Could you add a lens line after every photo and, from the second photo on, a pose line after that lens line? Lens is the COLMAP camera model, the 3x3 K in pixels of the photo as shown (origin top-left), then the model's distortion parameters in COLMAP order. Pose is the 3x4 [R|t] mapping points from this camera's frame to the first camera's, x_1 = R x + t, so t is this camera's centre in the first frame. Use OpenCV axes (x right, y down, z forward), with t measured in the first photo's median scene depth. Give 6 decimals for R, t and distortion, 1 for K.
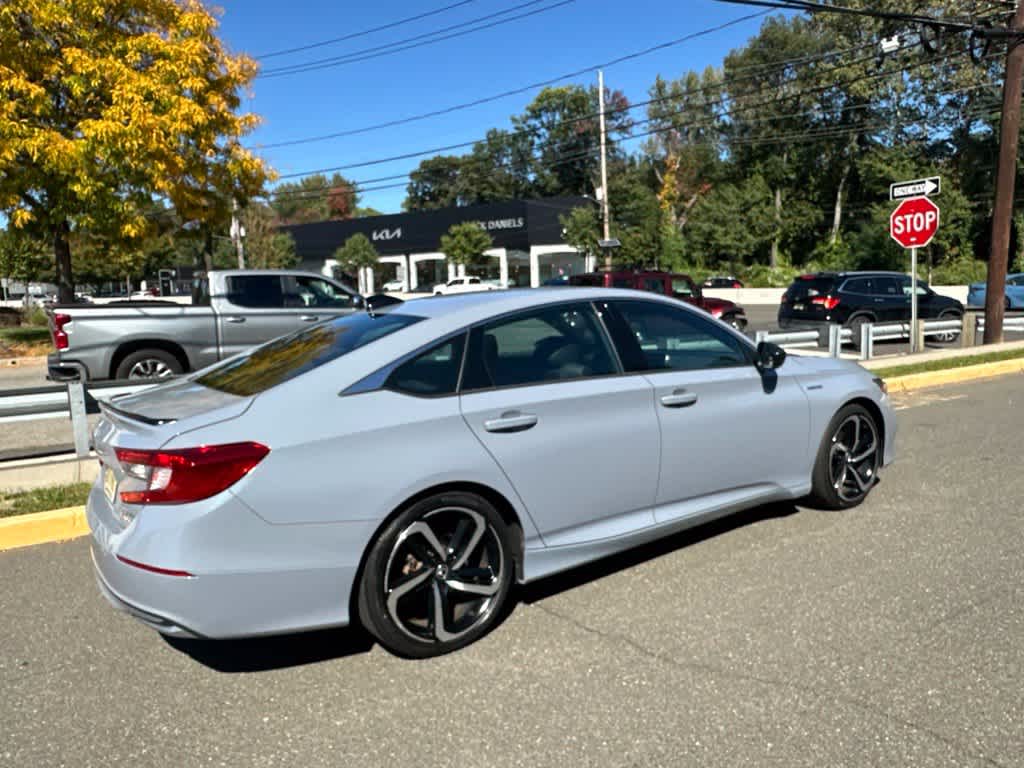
lens RADIAL K [[723.5, 0, 510.6], [0, 723.5, 382.1], [0, 0, 1]] dist [-0.007101, 0.003986]
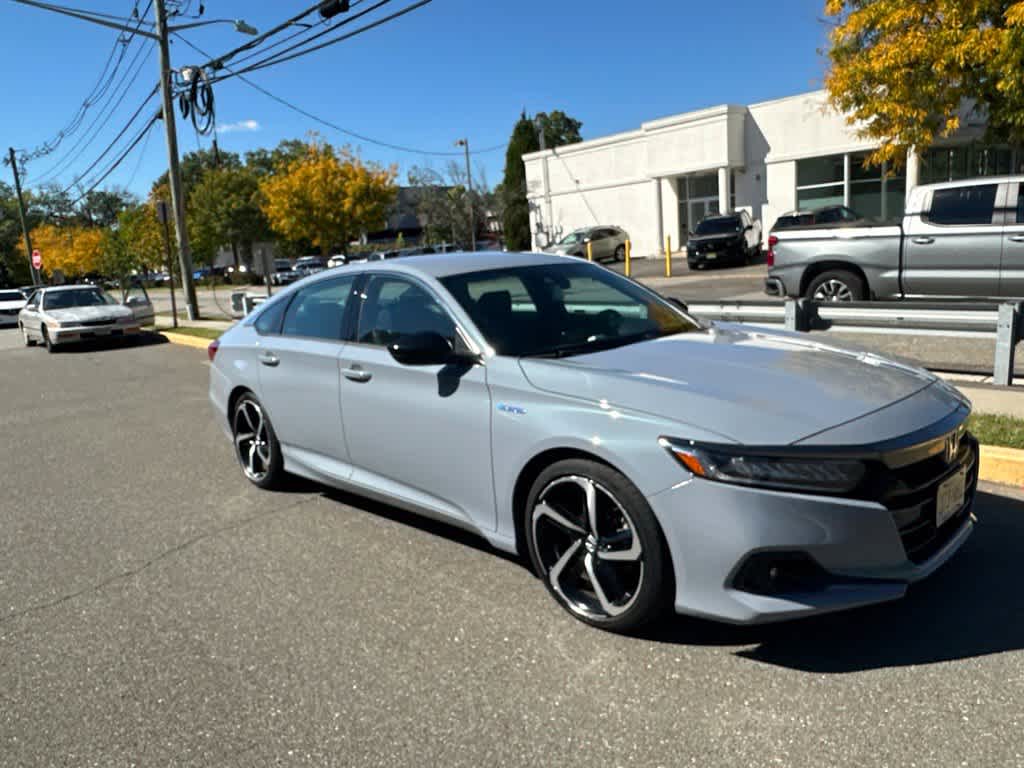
lens RADIAL K [[723.5, 0, 510.6], [0, 723.5, 382.1], [0, 0, 1]] dist [-0.007101, 0.003986]
pose [[0.159049, 0.200419, -0.966714, 0.267571], [-0.054906, 0.979458, 0.194028, -0.037317], [0.985743, 0.022218, 0.166786, 0.219344]]
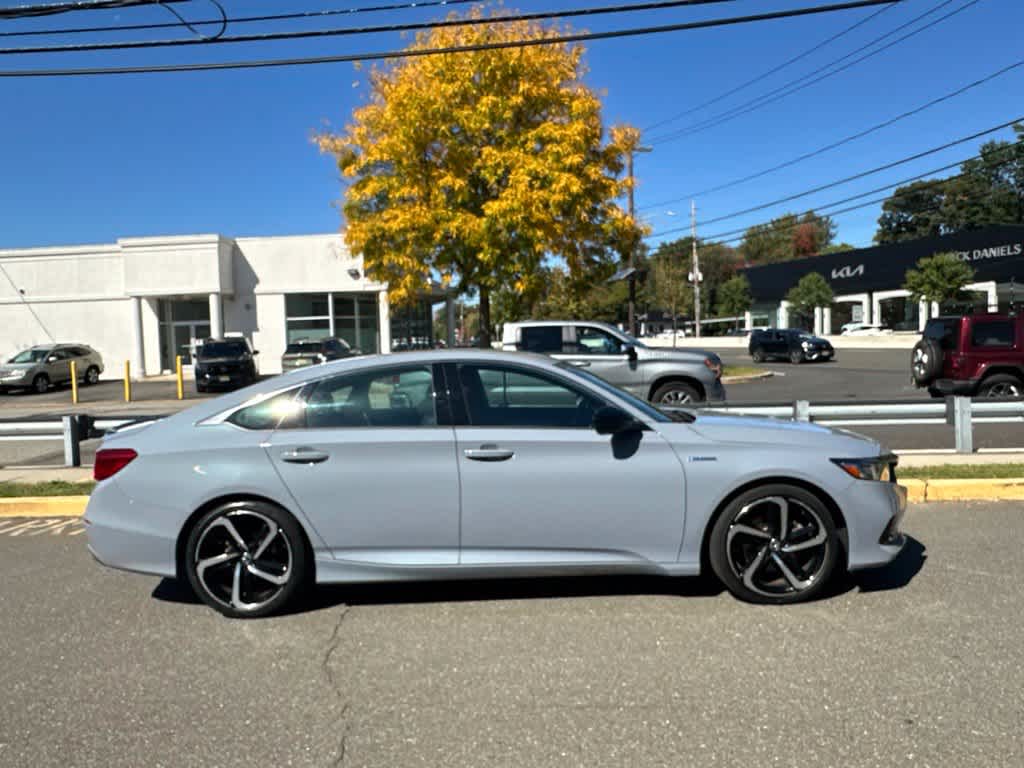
lens RADIAL K [[723.5, 0, 510.6], [0, 723.5, 382.1], [0, 0, 1]] dist [-0.007101, 0.003986]
pose [[0.804610, 0.035880, -0.592718, 0.190128], [-0.068862, 0.997076, -0.033122, -0.010601], [0.589797, 0.067466, 0.804728, 0.027691]]
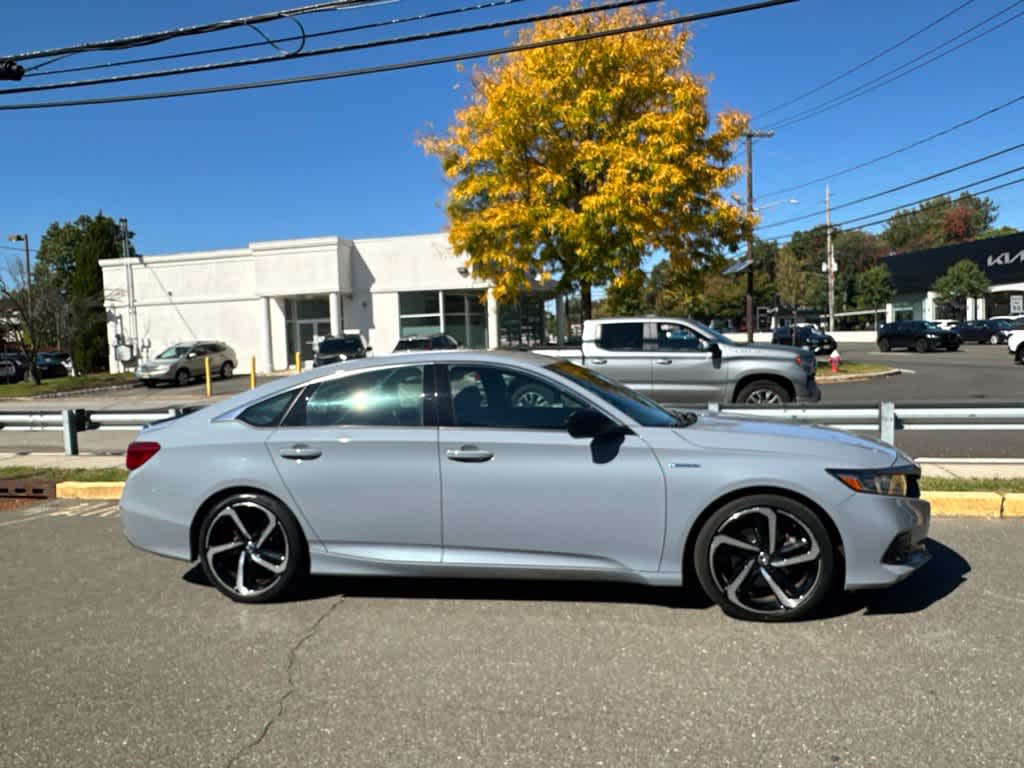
lens RADIAL K [[723.5, 0, 510.6], [0, 723.5, 382.1], [0, 0, 1]] dist [-0.007101, 0.003986]
pose [[0.691349, 0.044964, -0.721121, 0.224386], [-0.078885, 0.996793, -0.013476, -0.016180], [0.718202, 0.066202, 0.692678, 0.057379]]
